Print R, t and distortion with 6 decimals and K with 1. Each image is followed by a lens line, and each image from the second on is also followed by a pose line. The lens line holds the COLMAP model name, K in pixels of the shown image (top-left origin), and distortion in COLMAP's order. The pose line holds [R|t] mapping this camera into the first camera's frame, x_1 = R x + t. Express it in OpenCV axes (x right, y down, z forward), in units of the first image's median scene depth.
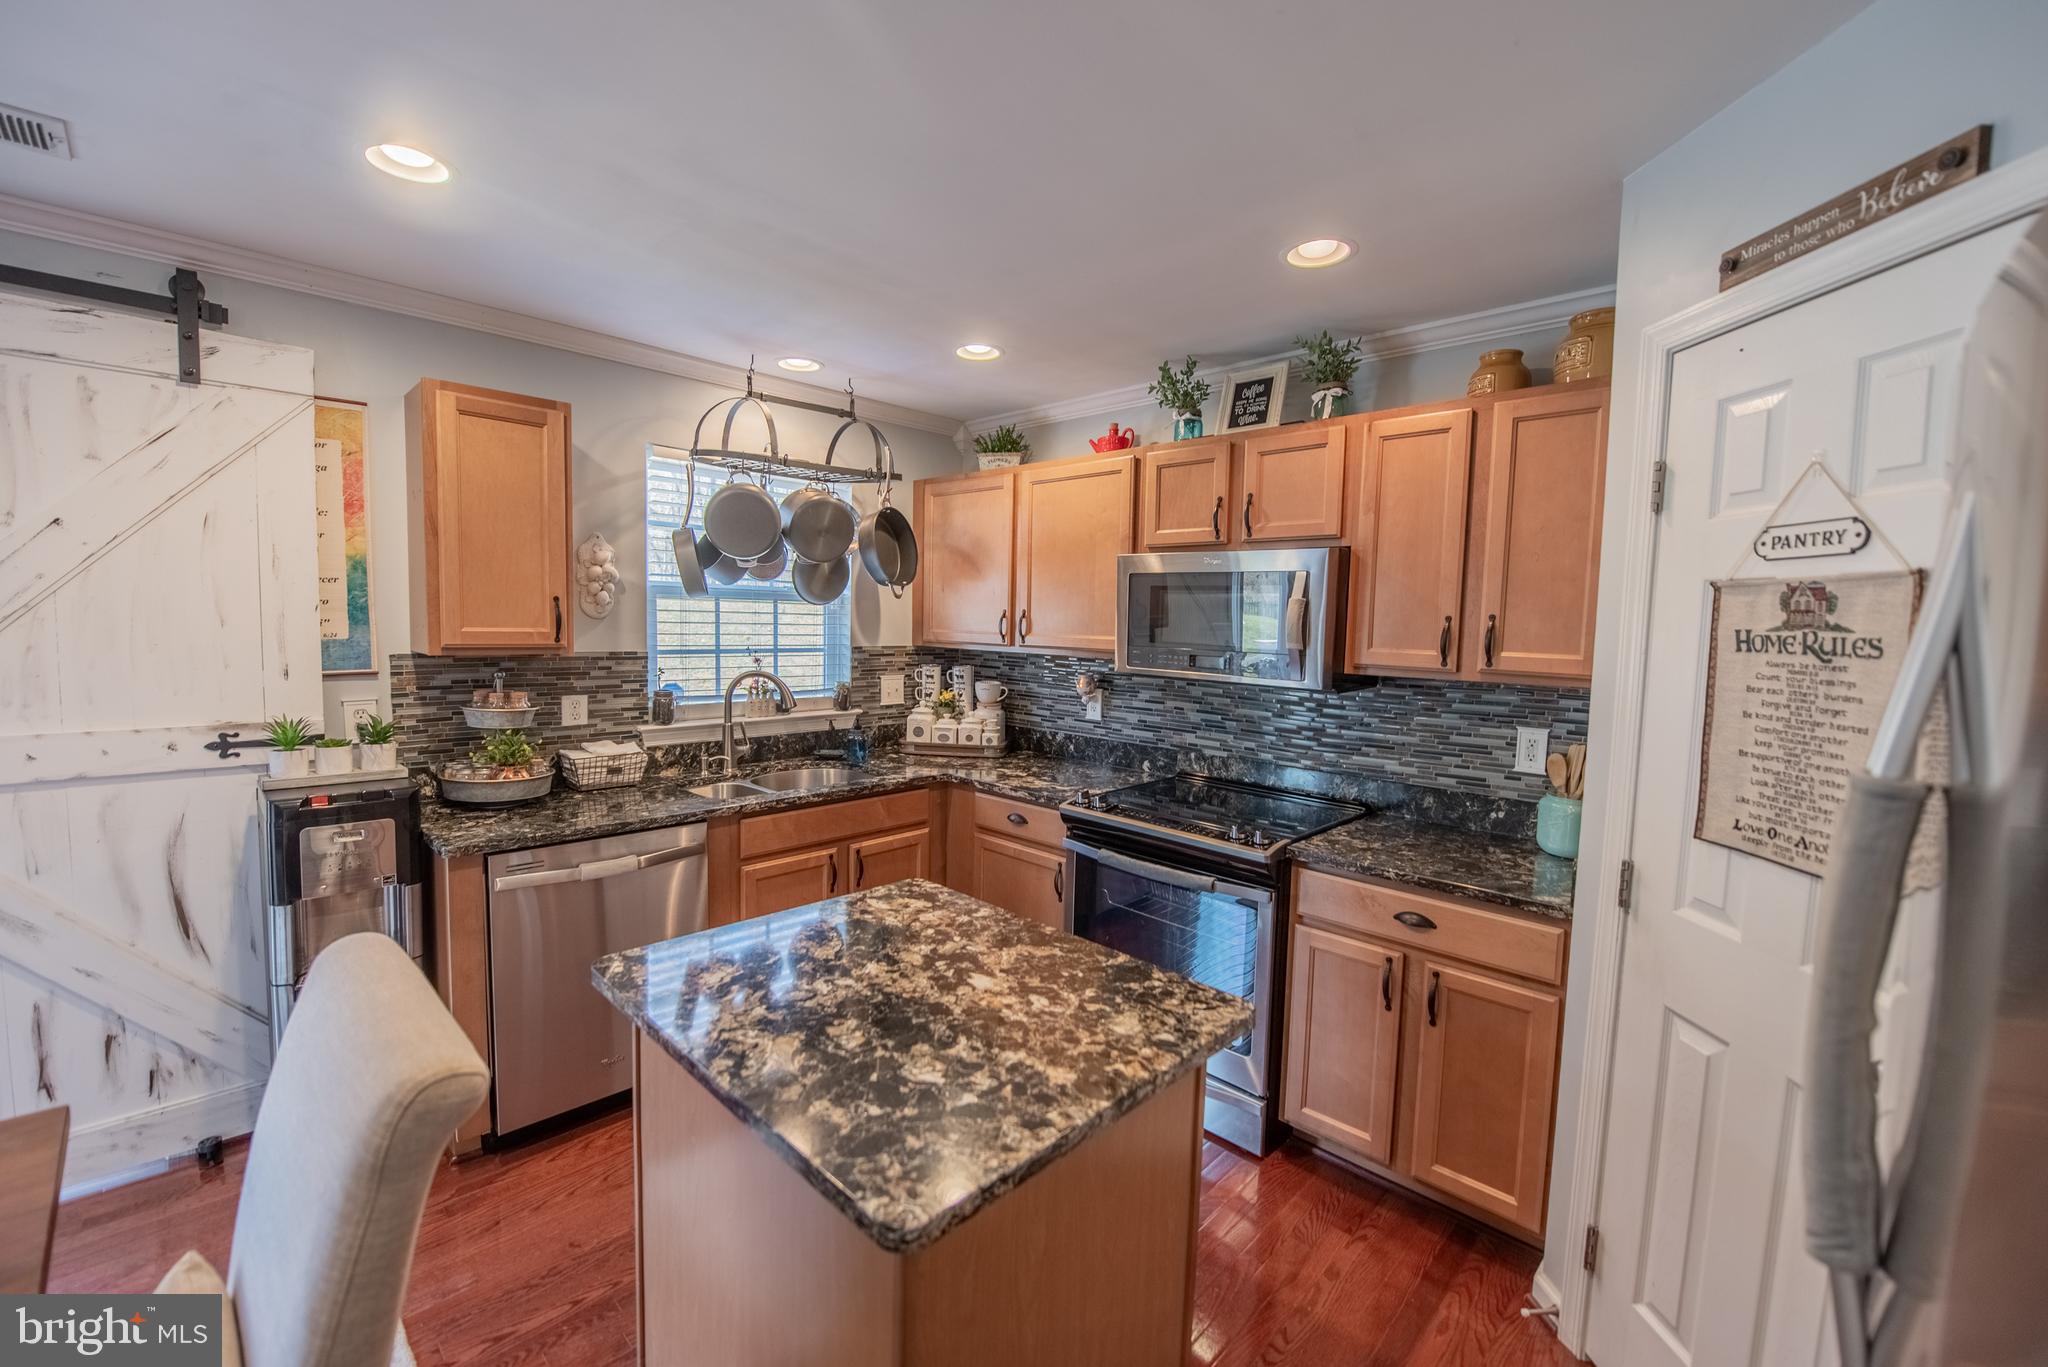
lens RADIAL K [[826.4, 0, 1024.0], [0, 826.4, 683.5], [0, 0, 1]] dist [-0.023456, -0.000979]
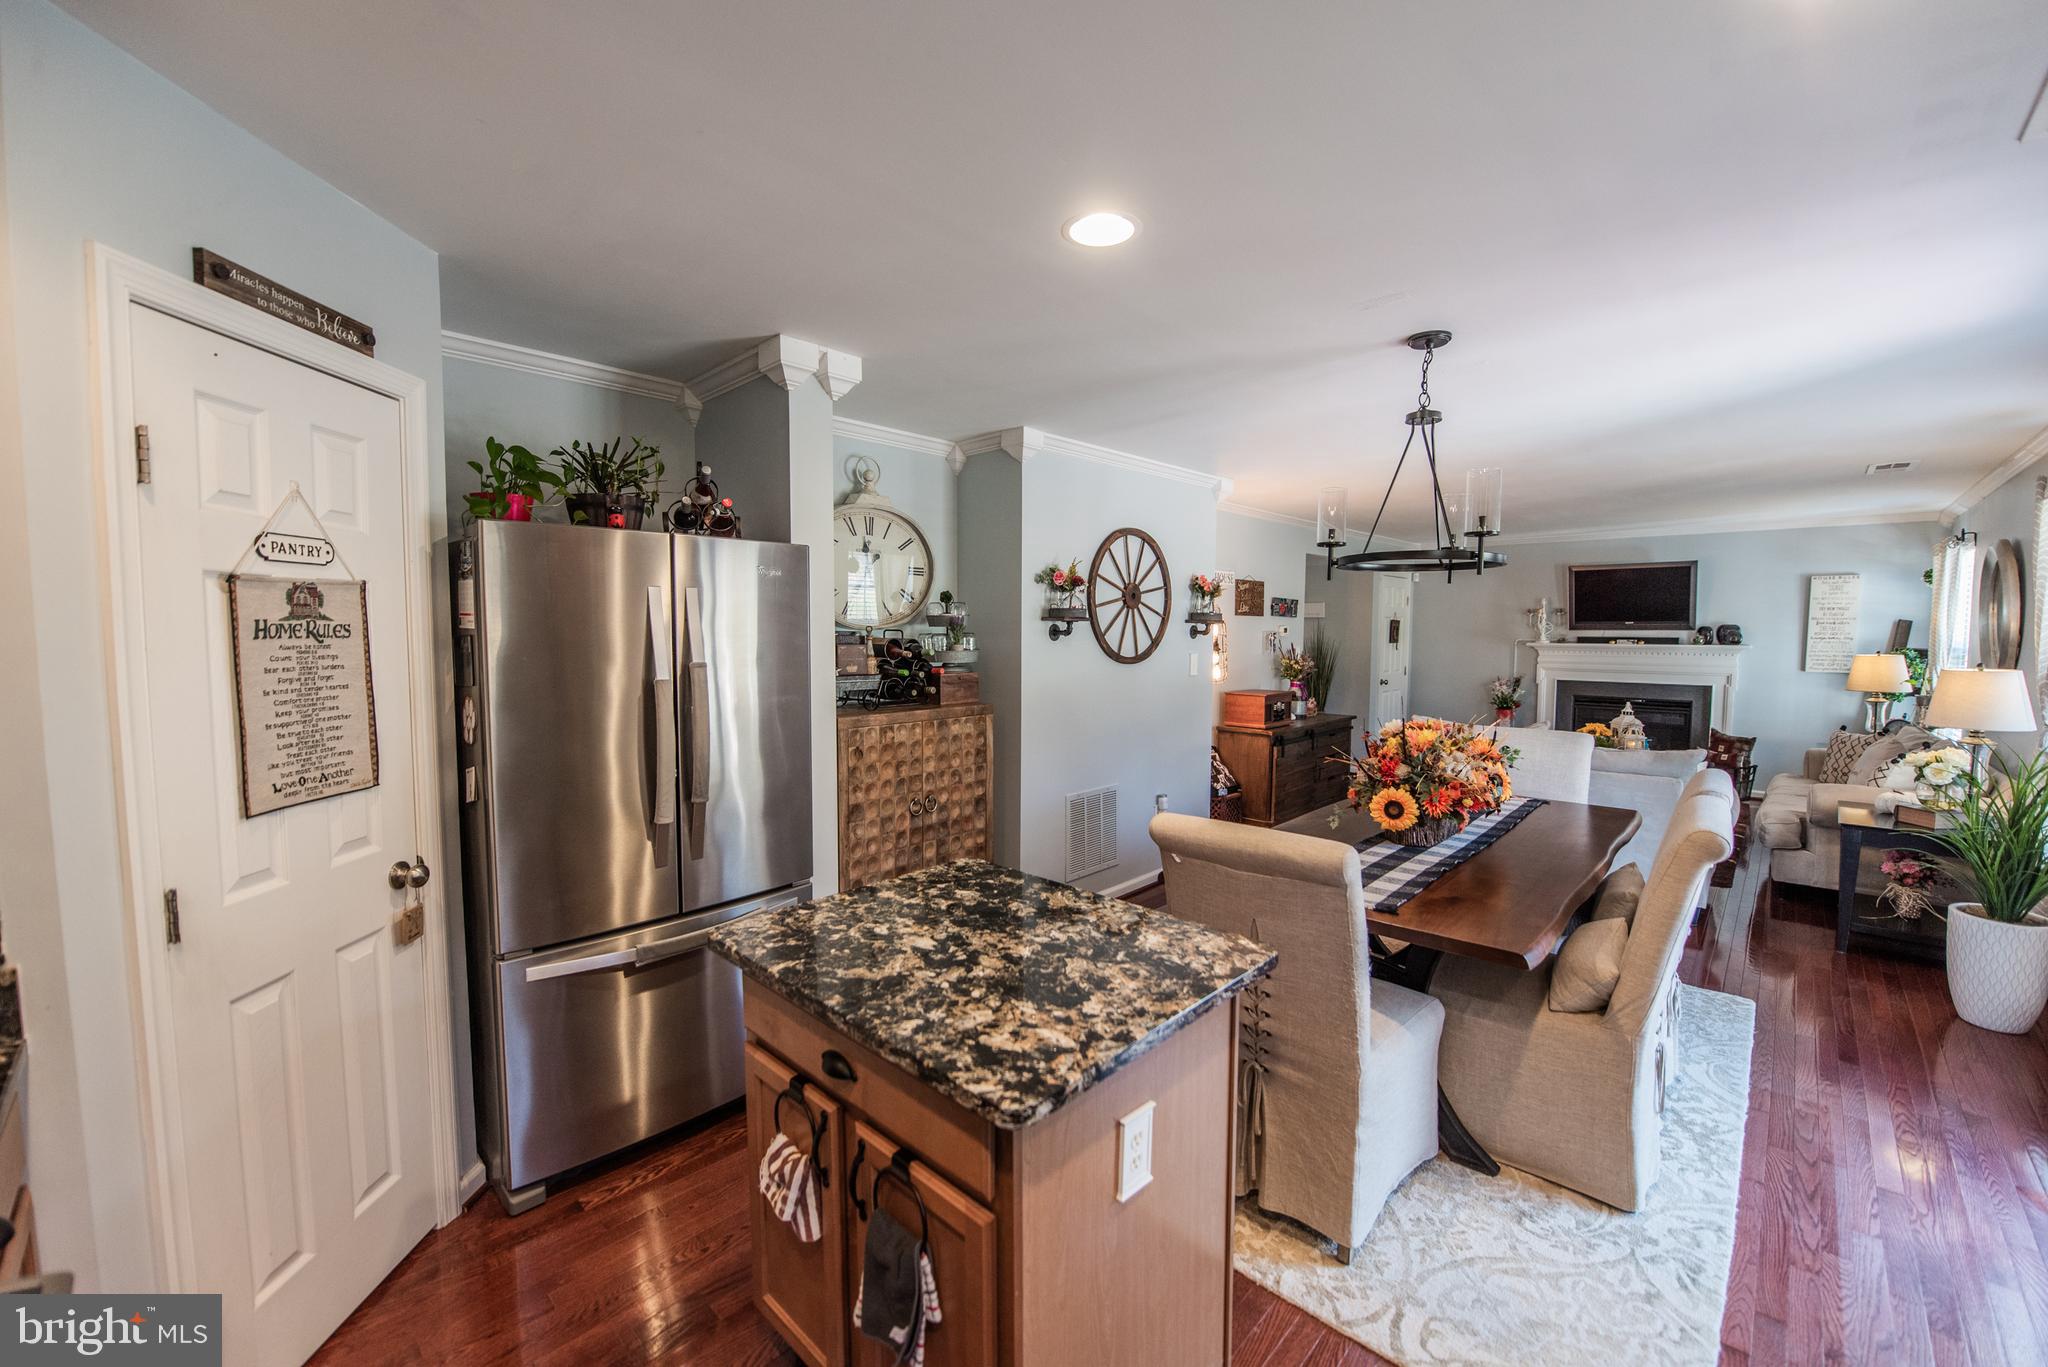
lens RADIAL K [[811.2, 0, 1018.8], [0, 811.2, 680.7], [0, 0, 1]] dist [-0.018015, -0.000976]
pose [[-0.999648, -0.026517, 0.001159, -0.139019], [-0.026074, 0.989225, 0.144066, -0.132721], [-0.004967, 0.143985, -0.989567, 1.648225]]
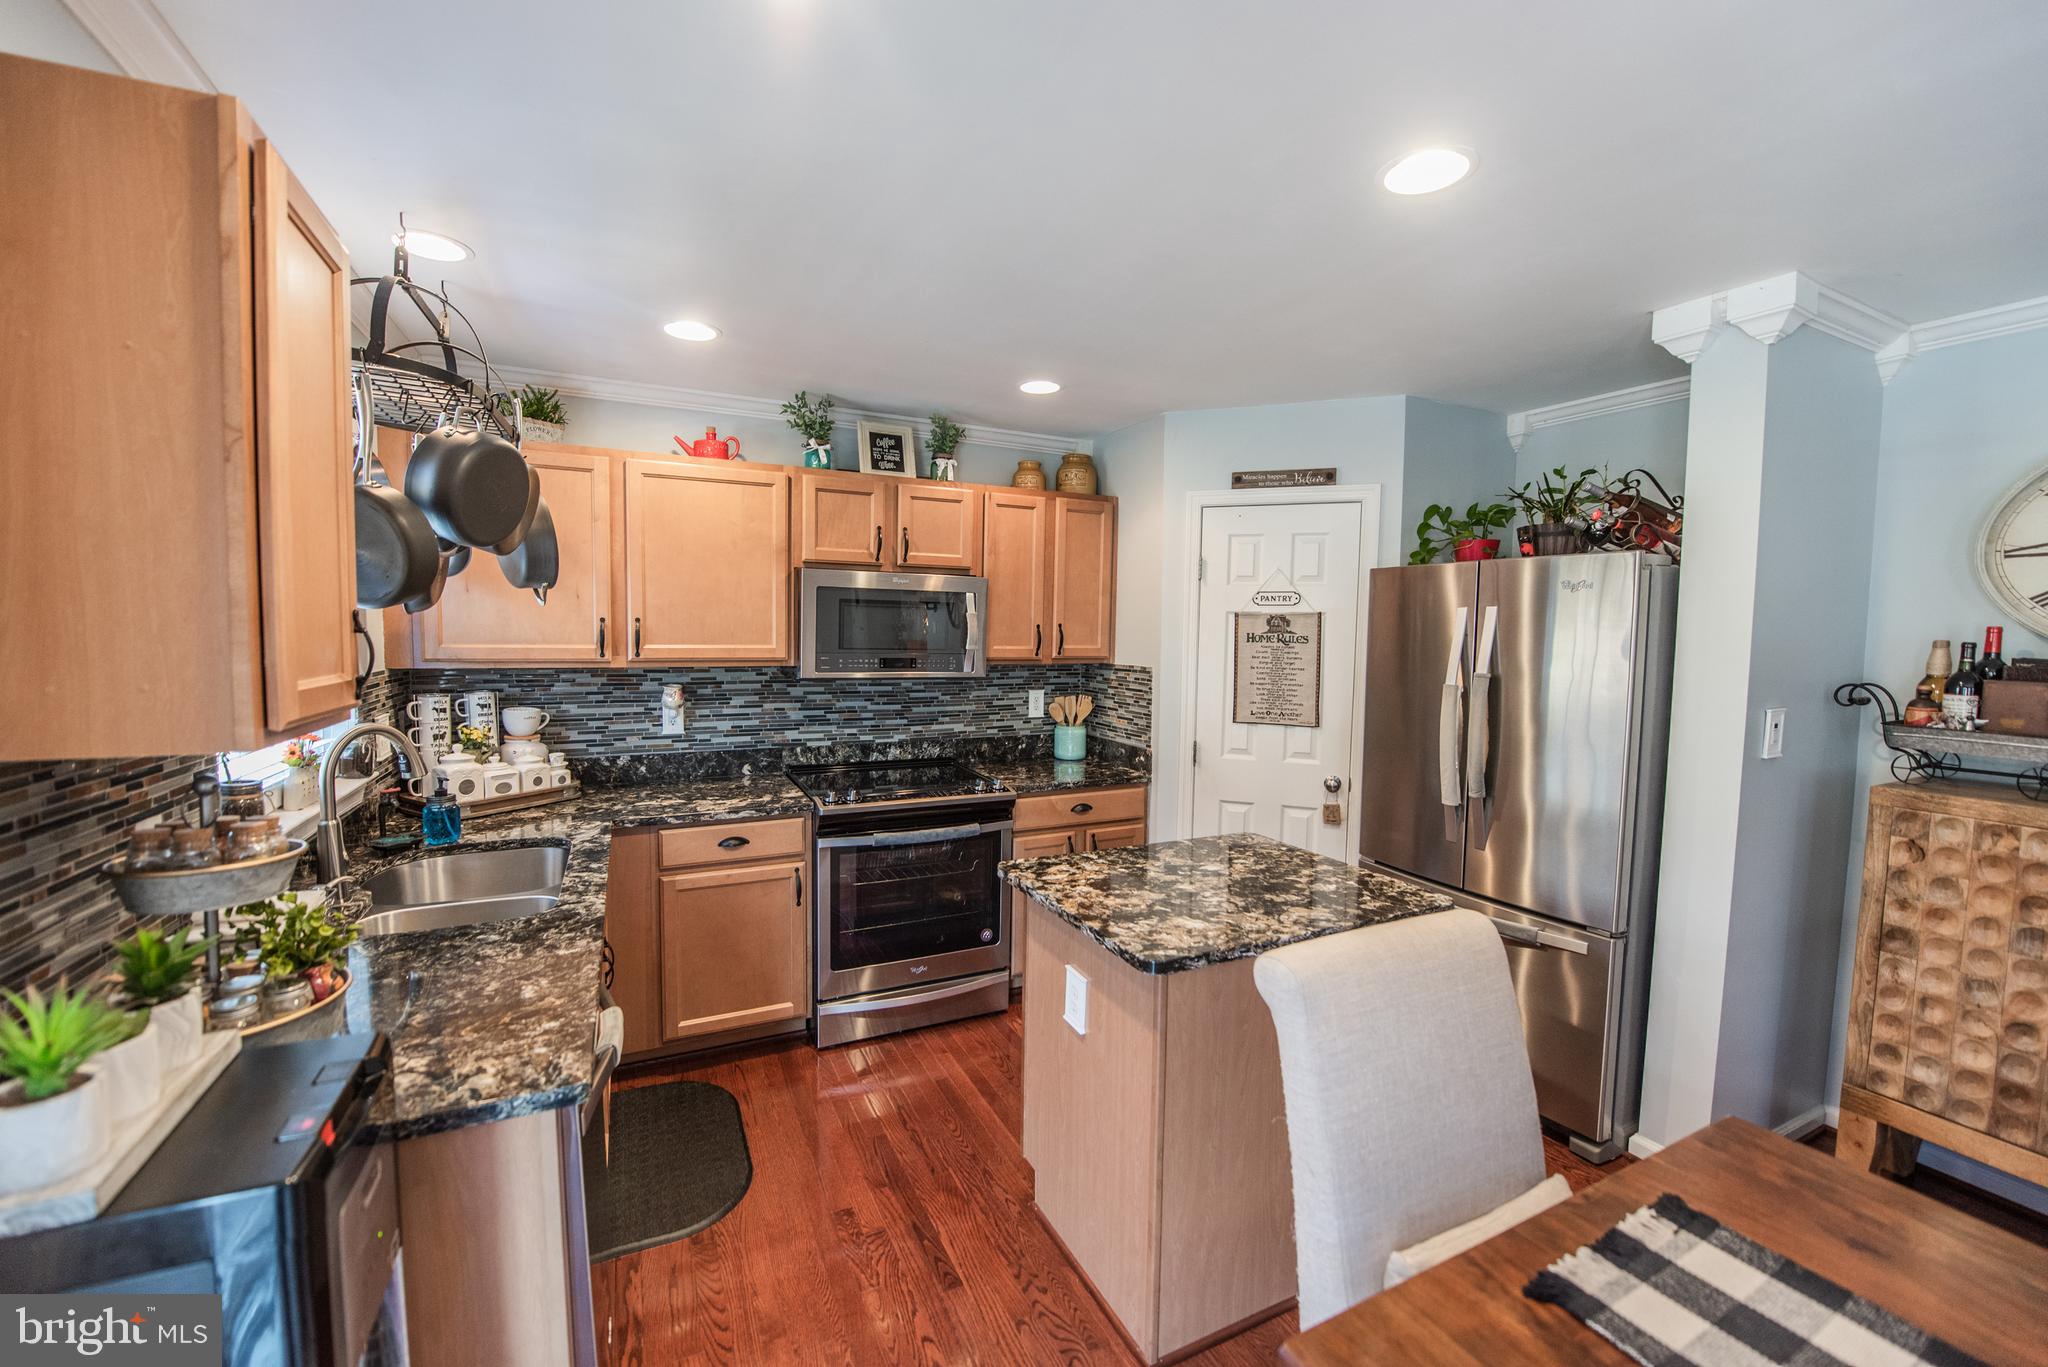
lens RADIAL K [[811.2, 0, 1018.8], [0, 811.2, 680.7], [0, 0, 1]] dist [-0.018015, -0.000976]
pose [[0.346094, -0.080452, 0.934744, -1.281274], [0.067811, 0.995856, 0.060605, -0.092343], [-0.935746, 0.042411, 0.350115, 0.628393]]
